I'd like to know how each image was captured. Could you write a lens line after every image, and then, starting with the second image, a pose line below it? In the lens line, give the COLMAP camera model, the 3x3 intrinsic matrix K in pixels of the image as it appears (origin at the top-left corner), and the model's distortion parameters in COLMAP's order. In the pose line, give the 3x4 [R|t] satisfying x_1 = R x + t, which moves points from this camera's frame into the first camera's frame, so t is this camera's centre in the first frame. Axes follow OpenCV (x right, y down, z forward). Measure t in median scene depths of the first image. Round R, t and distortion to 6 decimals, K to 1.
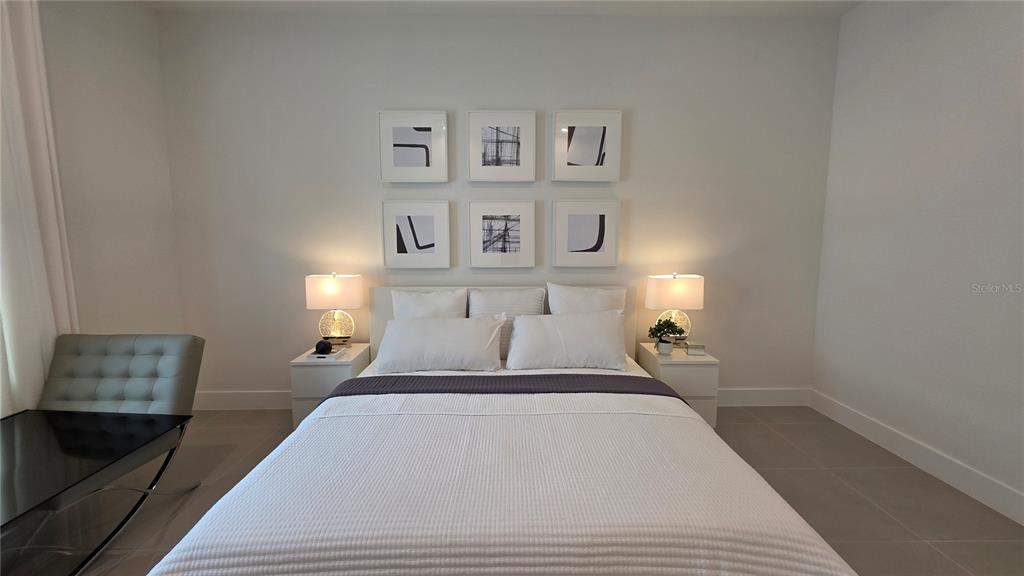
lens RADIAL K [[407.4, 0, 513.2], [0, 407.4, 283.6], [0, 0, 1]] dist [0.004222, -0.000665]
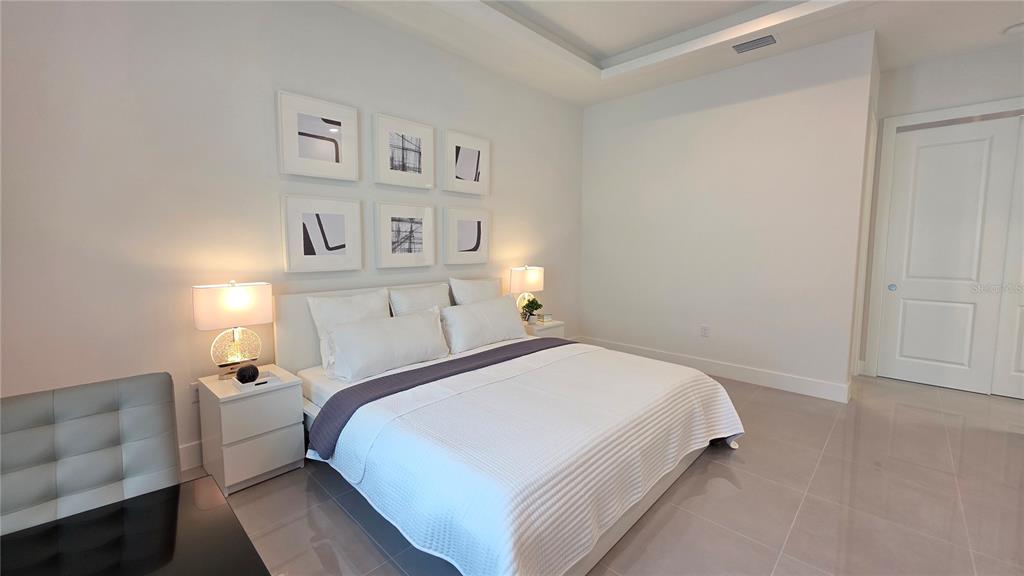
lens RADIAL K [[407.4, 0, 512.2], [0, 407.4, 285.2], [0, 0, 1]] dist [0.004222, -0.000665]
pose [[0.707244, -0.069239, 0.703571, -0.604422], [0.081348, 0.996553, 0.016298, 0.012706], [-0.702274, 0.045707, 0.710438, 0.060113]]
